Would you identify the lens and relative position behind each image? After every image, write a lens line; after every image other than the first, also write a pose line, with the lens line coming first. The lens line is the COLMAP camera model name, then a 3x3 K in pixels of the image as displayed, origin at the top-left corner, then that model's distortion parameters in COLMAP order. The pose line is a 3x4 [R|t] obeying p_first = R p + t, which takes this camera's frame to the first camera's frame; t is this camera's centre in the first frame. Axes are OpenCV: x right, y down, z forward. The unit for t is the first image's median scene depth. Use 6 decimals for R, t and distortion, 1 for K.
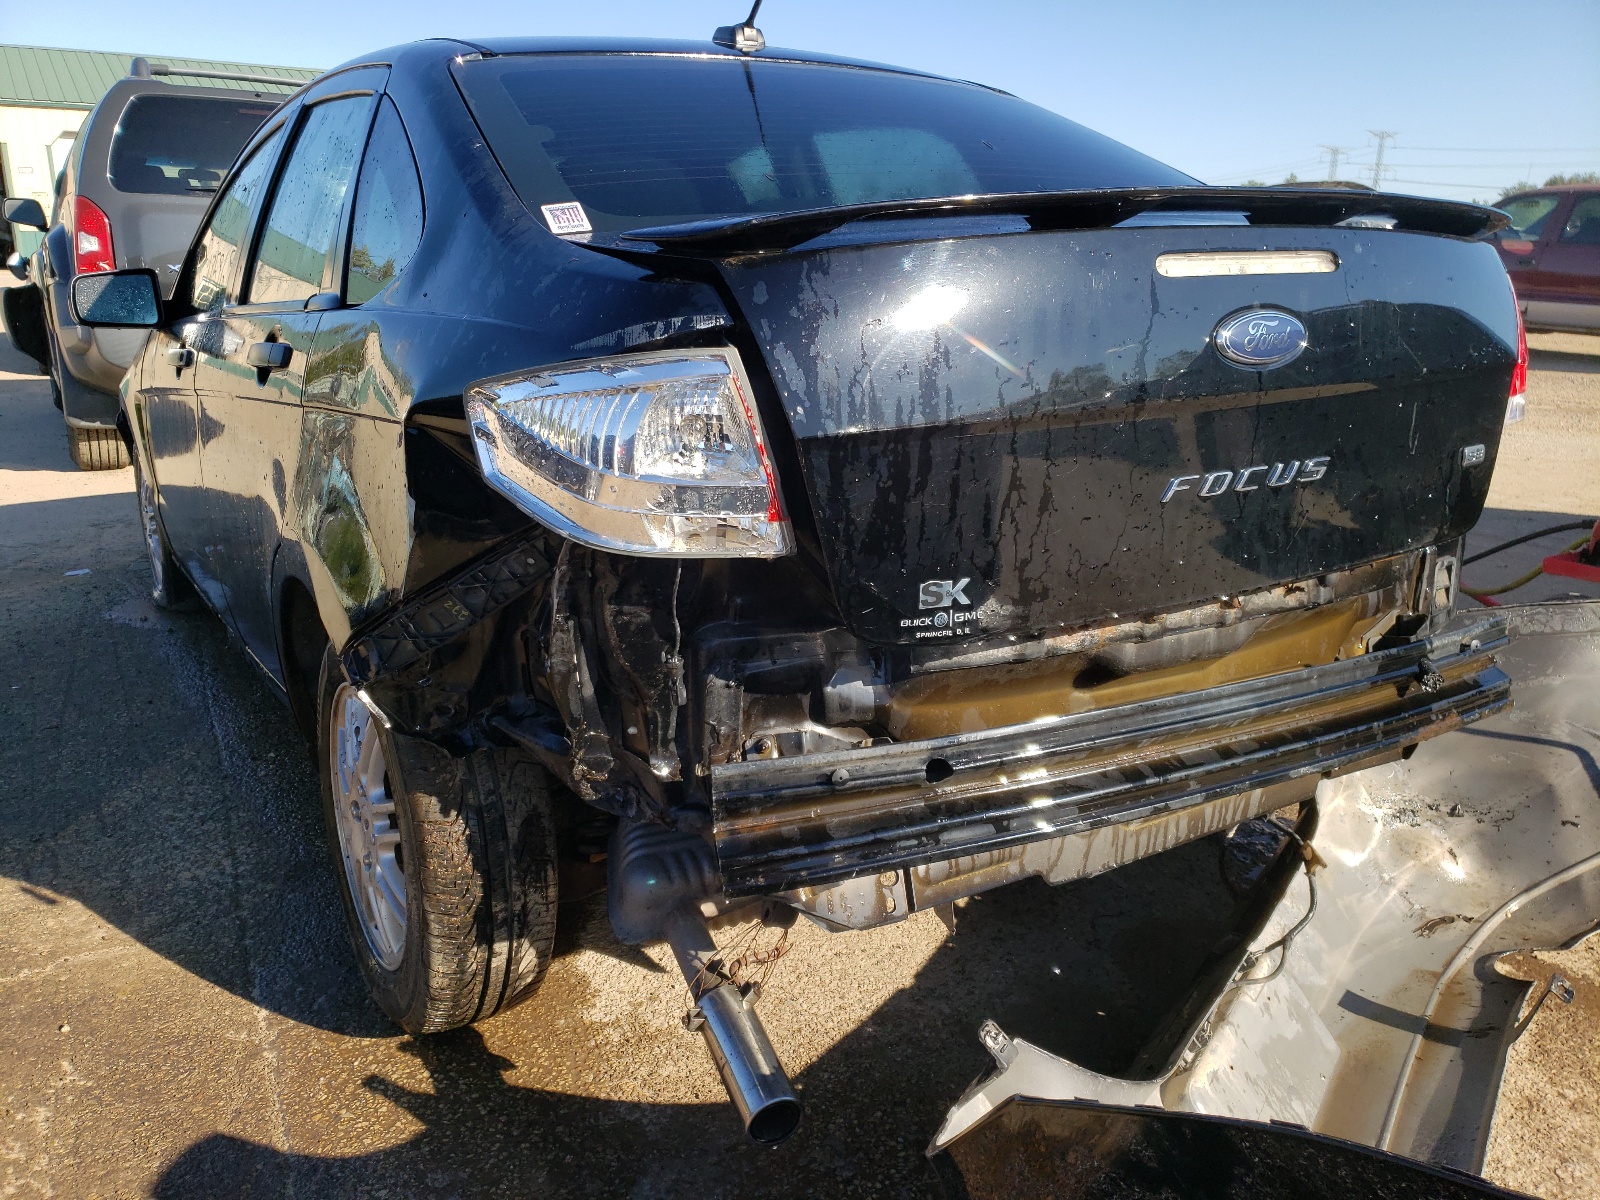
lens RADIAL K [[1273.7, 0, 798.7], [0, 1273.7, 568.9], [0, 0, 1]] dist [0.004550, 0.000769]
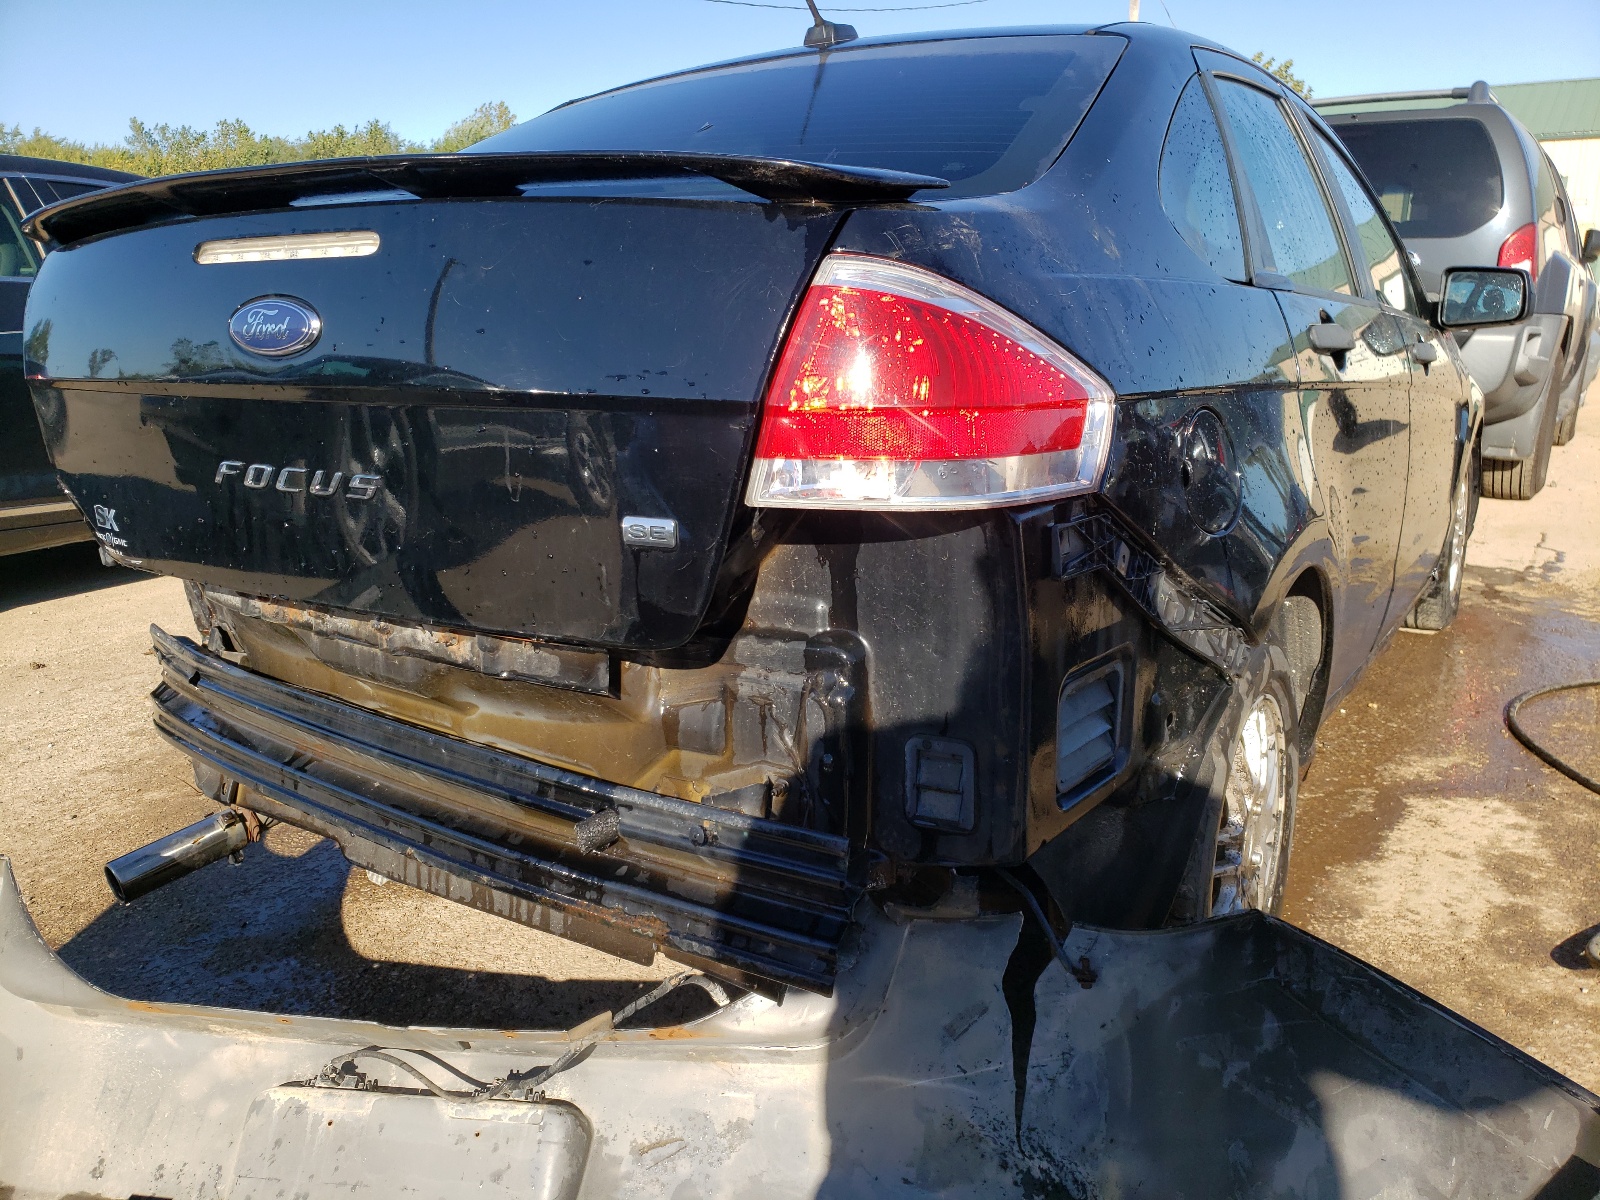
lens RADIAL K [[1274.9, 0, 800.0], [0, 1274.9, 600.0], [0, 0, 1]] dist [0.021893, 0.002547]
pose [[0.428189, 0.209773, -0.879005, 1.335291], [-0.212369, 0.968803, 0.127752, -0.181581], [0.878381, 0.131972, 0.459380, 0.895373]]
